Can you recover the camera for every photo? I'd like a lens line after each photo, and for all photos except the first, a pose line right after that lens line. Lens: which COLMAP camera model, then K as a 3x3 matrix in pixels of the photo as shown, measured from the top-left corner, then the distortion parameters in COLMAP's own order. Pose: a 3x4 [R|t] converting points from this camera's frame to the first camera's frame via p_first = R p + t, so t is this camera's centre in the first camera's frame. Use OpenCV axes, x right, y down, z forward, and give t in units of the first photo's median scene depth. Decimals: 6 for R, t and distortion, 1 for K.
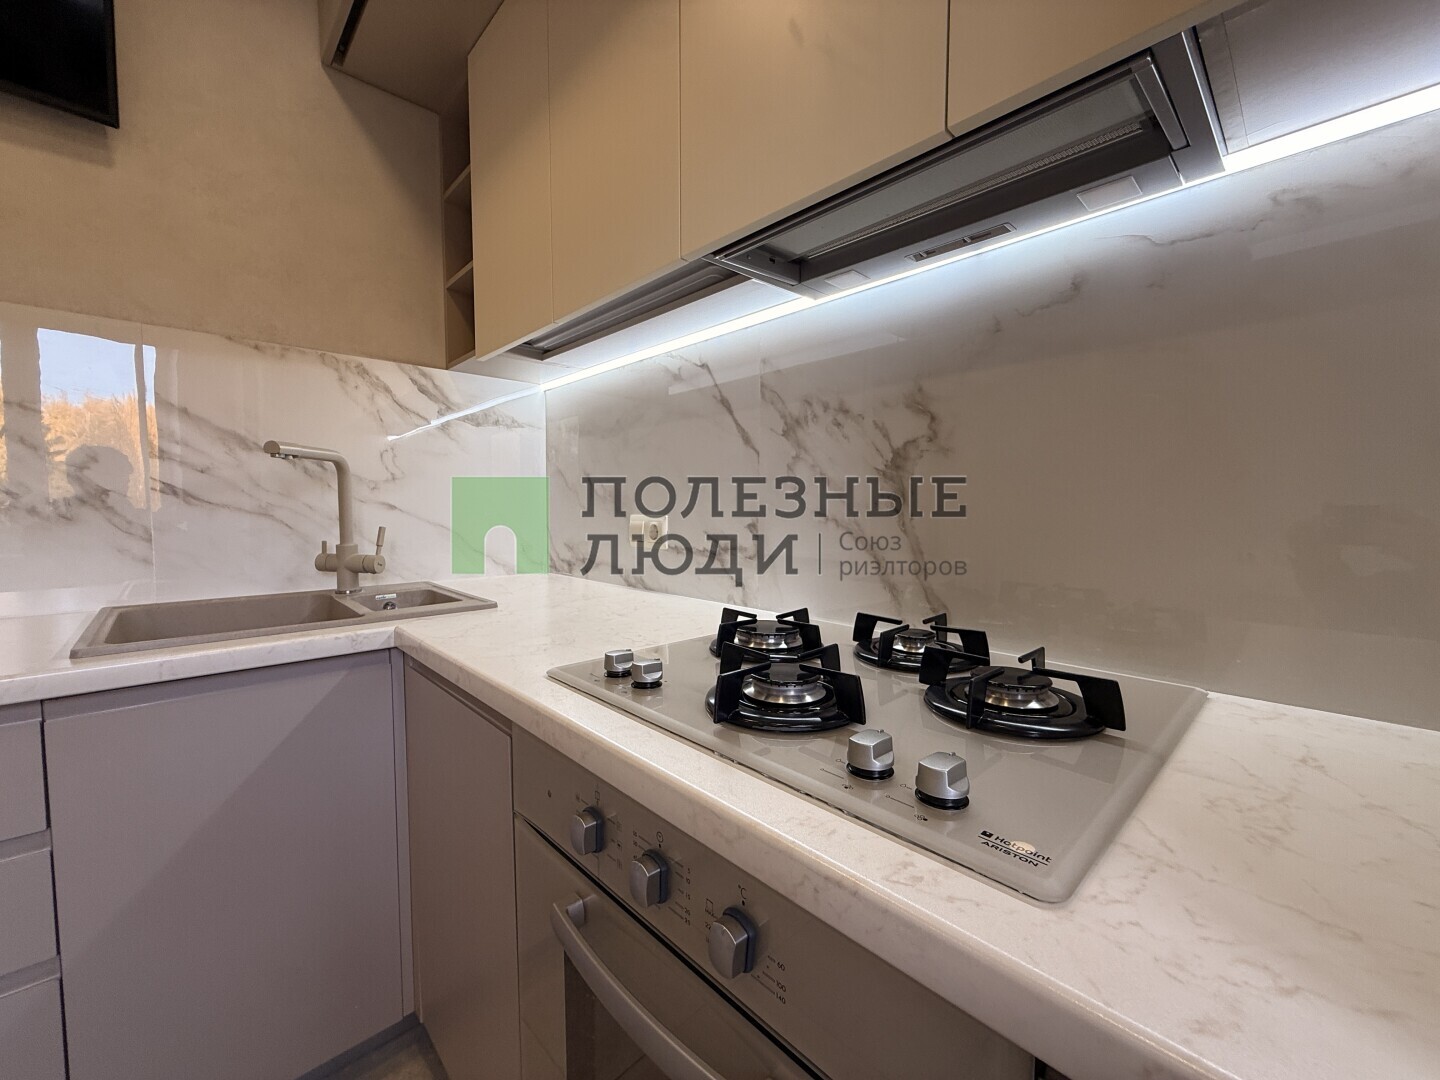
lens RADIAL K [[574.1, 0, 725.2], [0, 574.1, 539.1], [0, 0, 1]] dist [0.000446, 0.000124]
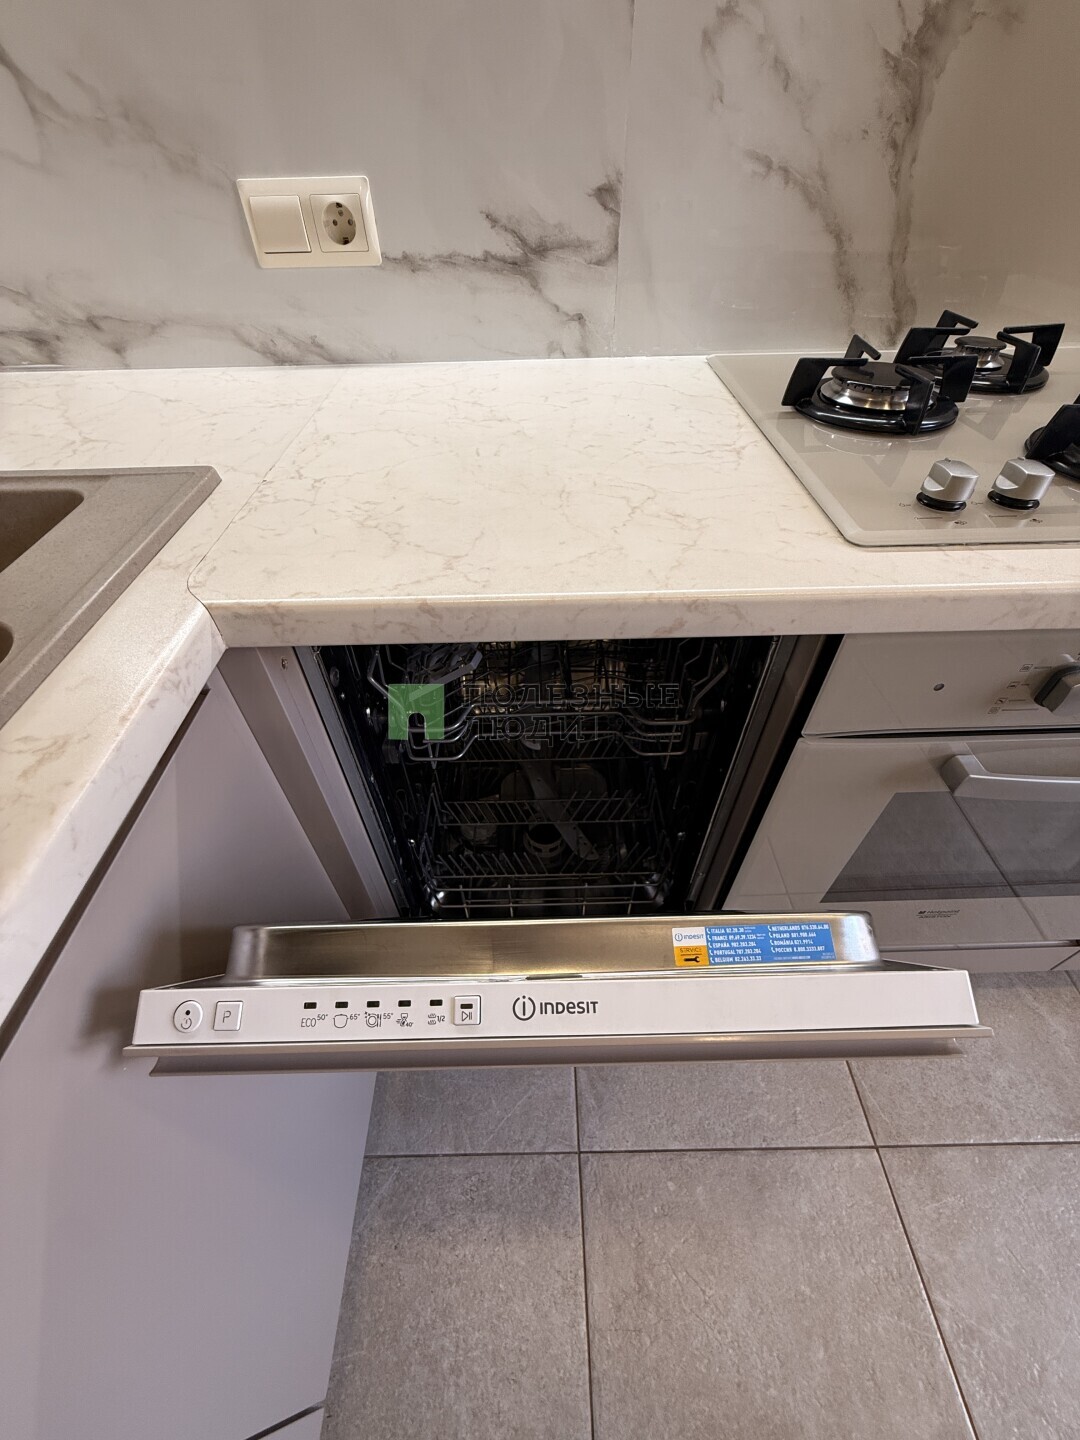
lens RADIAL K [[574.1, 0, 541.7], [0, 574.1, 712.7], [0, 0, 1]] dist [0.000446, 0.000124]
pose [[0.677467, -0.527592, 0.512528, -0.516318], [0.057251, 0.732500, 0.678355, -0.031489], [-0.733321, -0.430221, 0.526450, 0.477790]]
